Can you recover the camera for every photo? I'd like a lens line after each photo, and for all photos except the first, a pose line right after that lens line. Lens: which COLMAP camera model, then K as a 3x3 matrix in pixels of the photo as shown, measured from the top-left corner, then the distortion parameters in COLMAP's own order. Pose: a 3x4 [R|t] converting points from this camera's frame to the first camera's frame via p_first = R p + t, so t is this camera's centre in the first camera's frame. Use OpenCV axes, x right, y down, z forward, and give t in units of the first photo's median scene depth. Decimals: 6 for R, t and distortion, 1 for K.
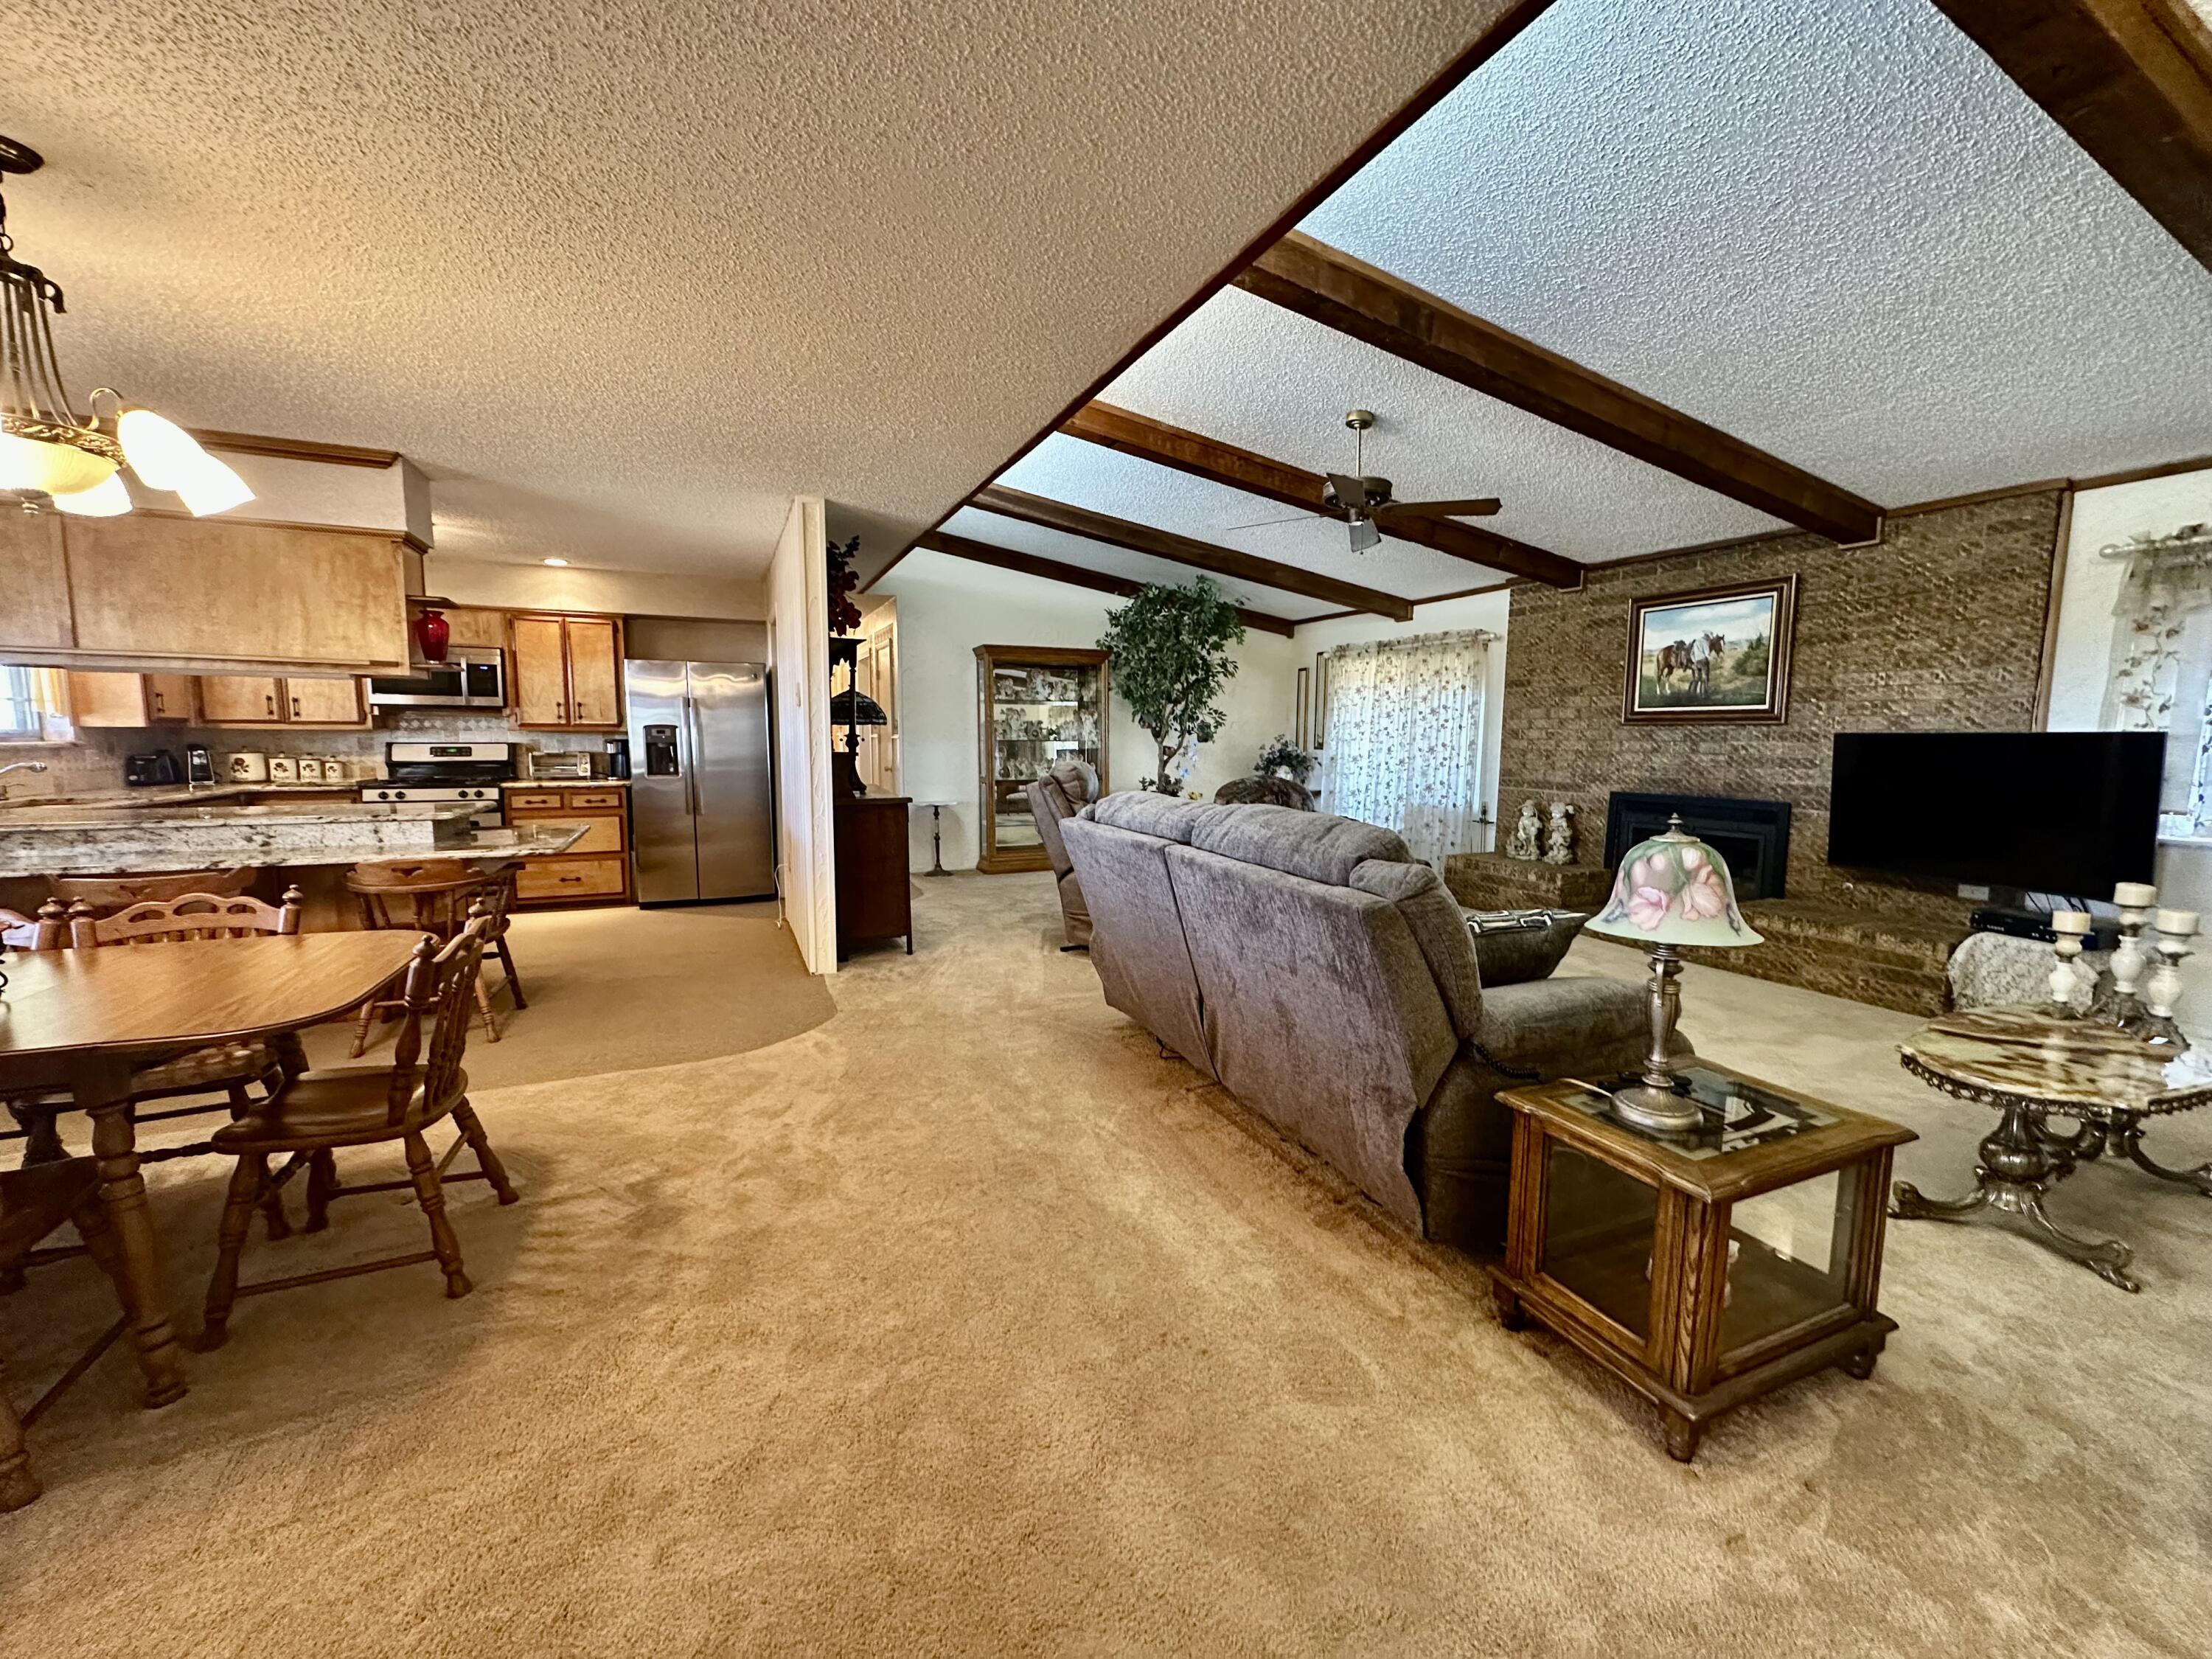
lens RADIAL K [[882.0, 0, 1098.4], [0, 882.0, 829.7], [0, 0, 1]] dist [0.001150, 0.000191]
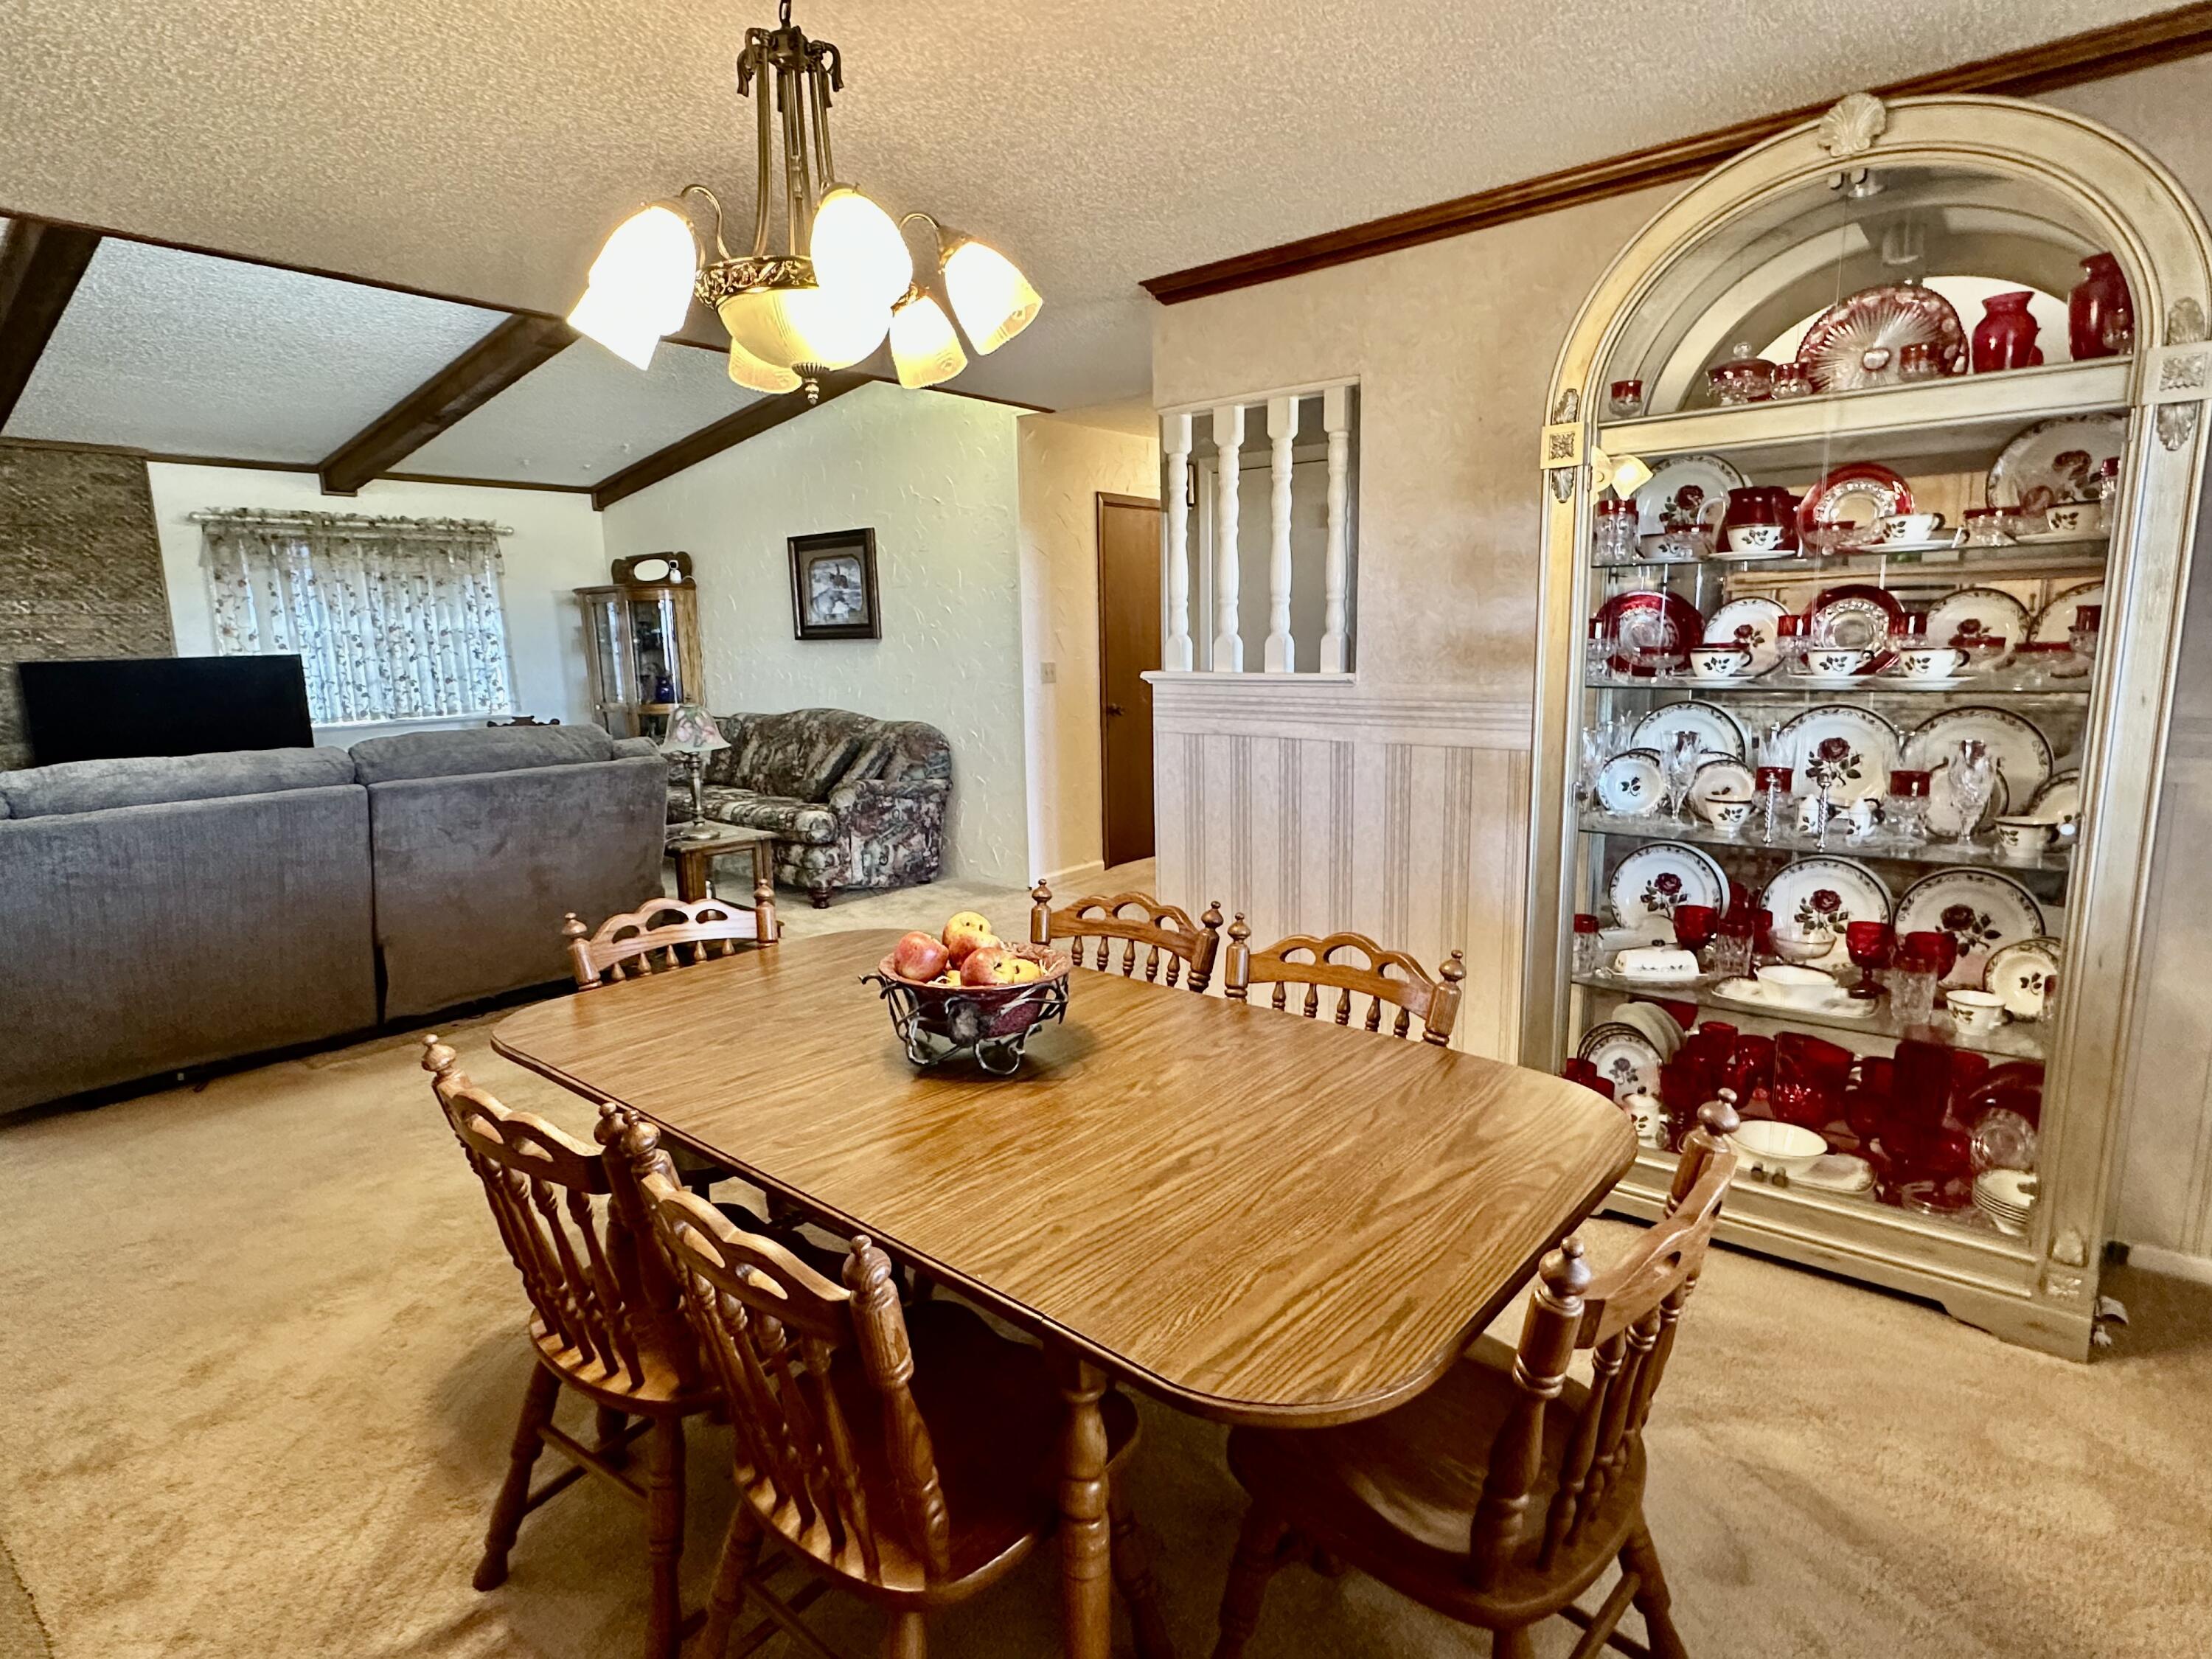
lens RADIAL K [[1194.9, 0, 1108.5], [0, 1194.9, 850.6], [0, 0, 1]] dist [0.003485, -0.000198]
pose [[-0.438476, -0.154469, 0.885369, -0.814236], [0.123802, 0.965347, 0.229735, -0.057198], [-0.890175, 0.210344, -0.404158, 0.456262]]
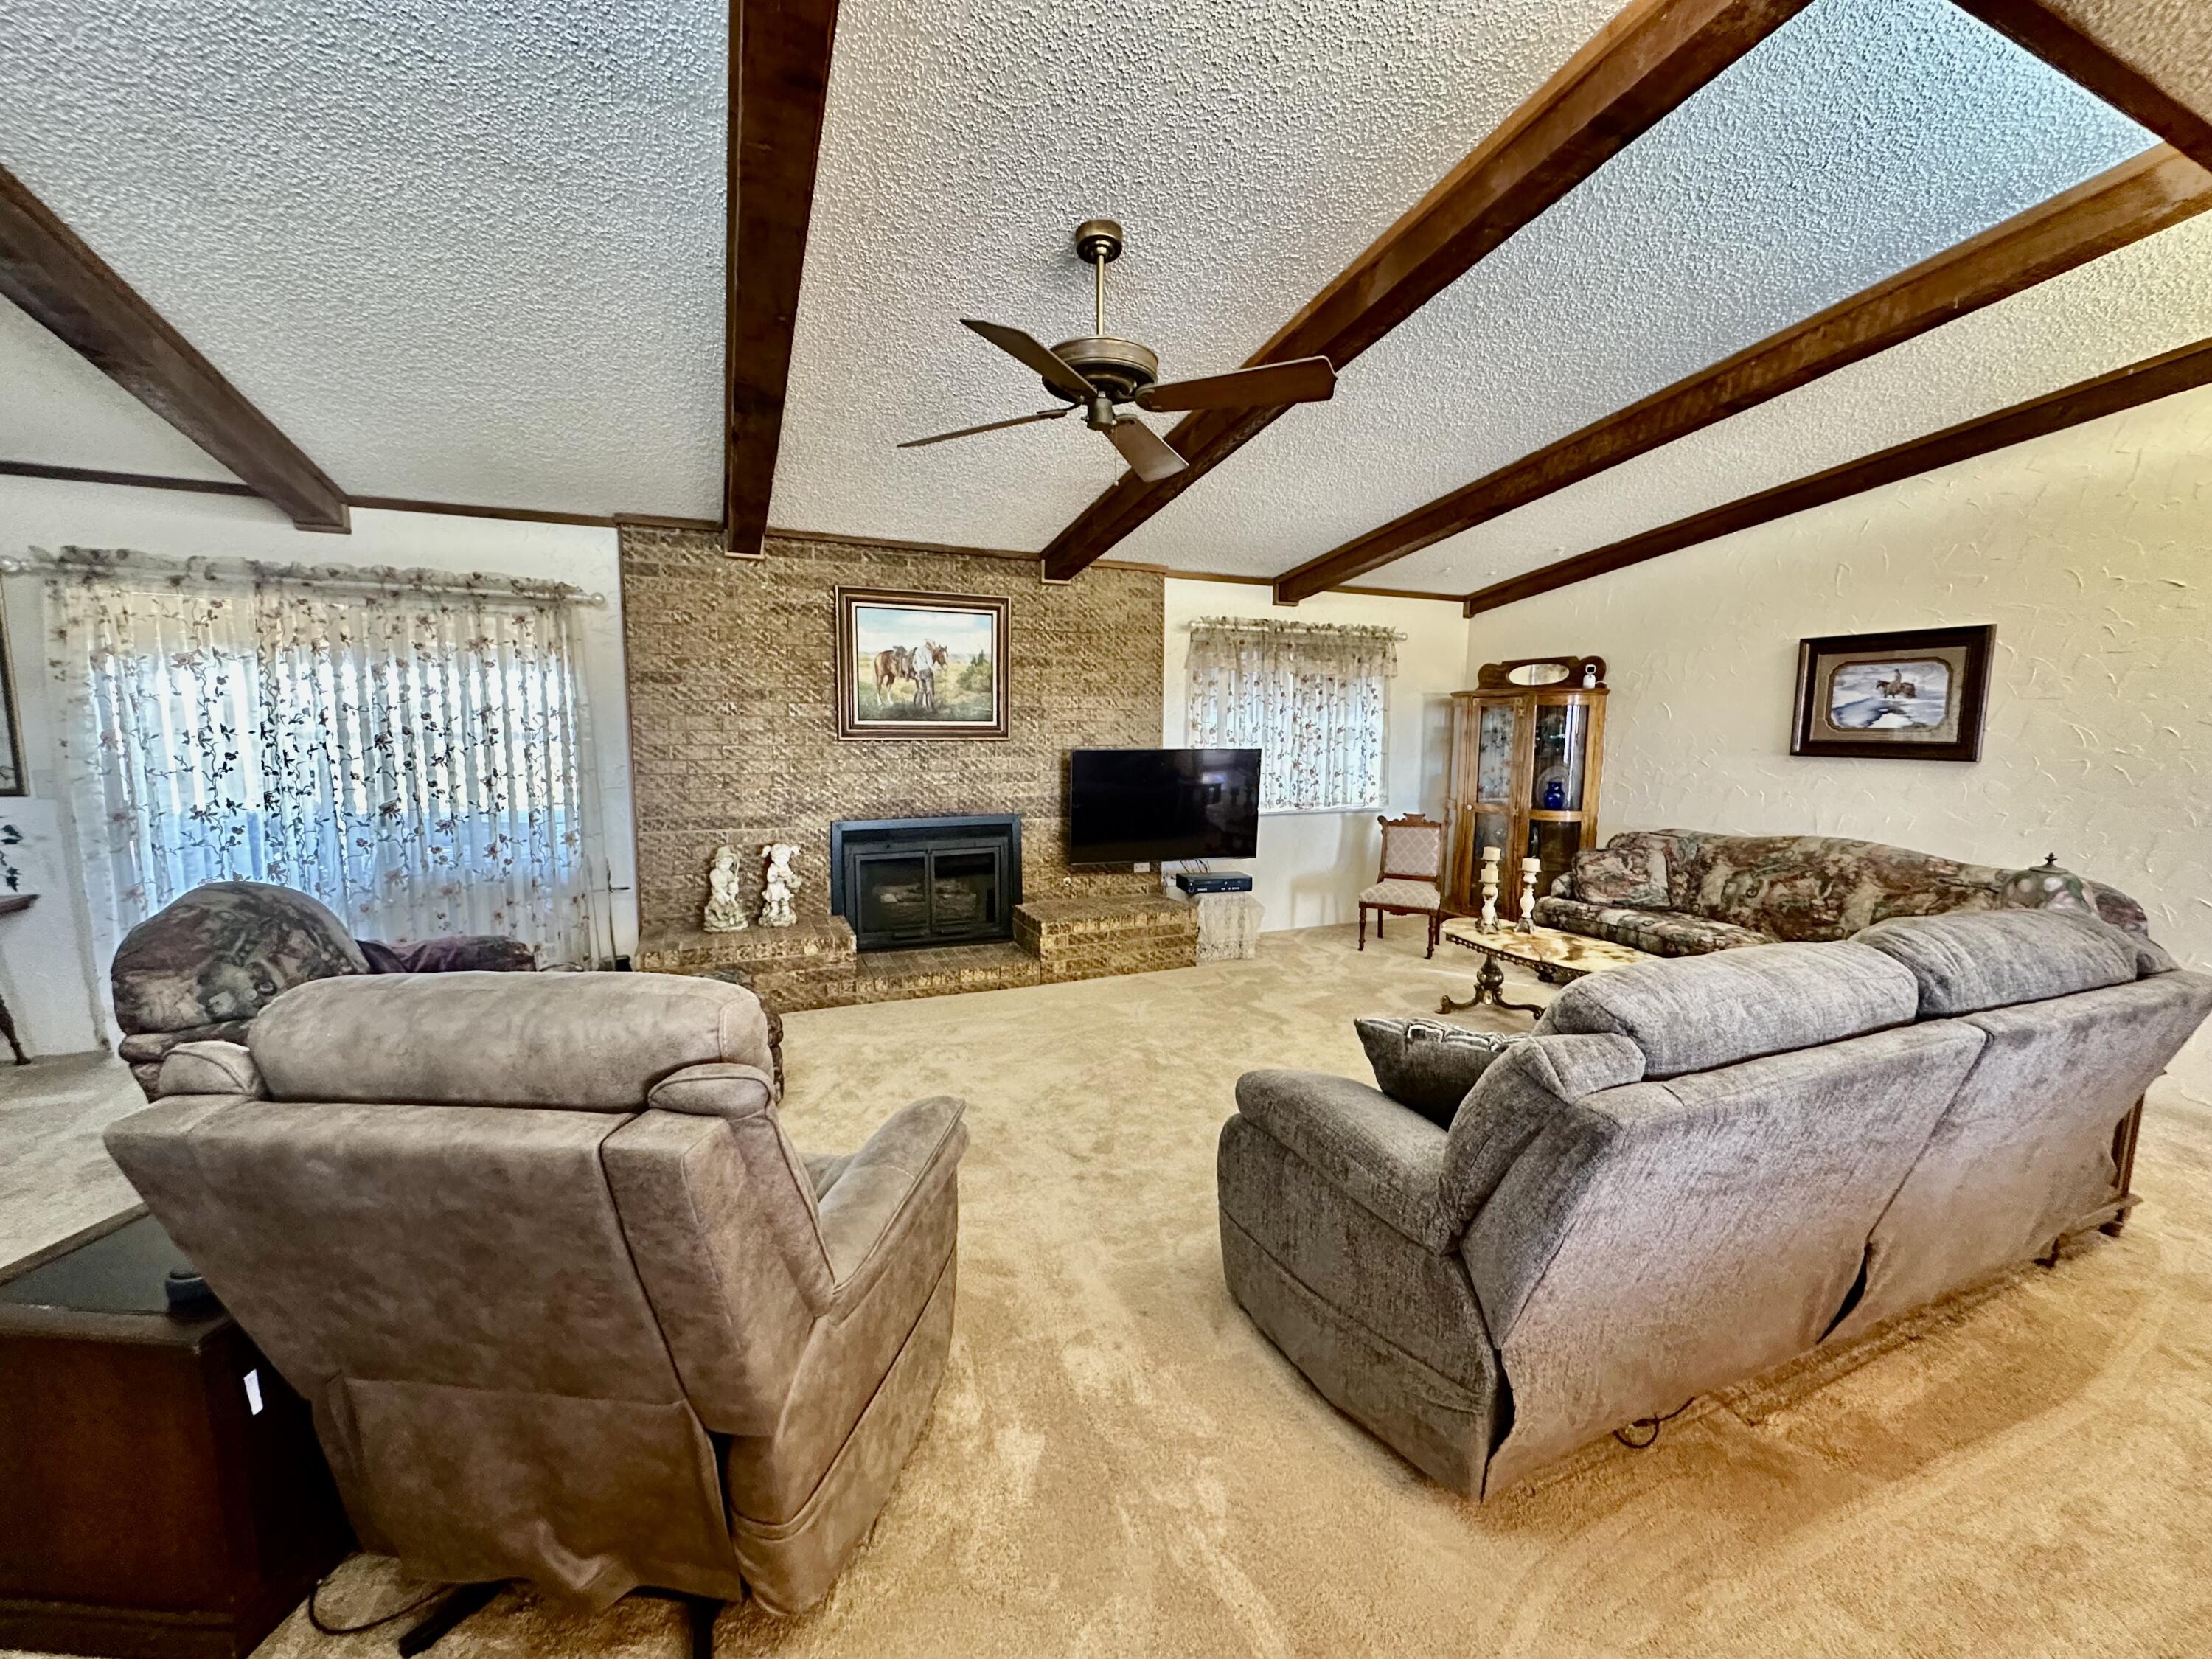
lens RADIAL K [[882.0, 0, 1102.8], [0, 882.0, 827.9], [0, 0, 1]] dist [0.001150, 0.000191]
pose [[-0.001284, -0.121024, 0.992649, -0.265093], [0.103625, 0.987290, 0.120504, -0.128161], [-0.994616, 0.103018, 0.011274, 0.865181]]
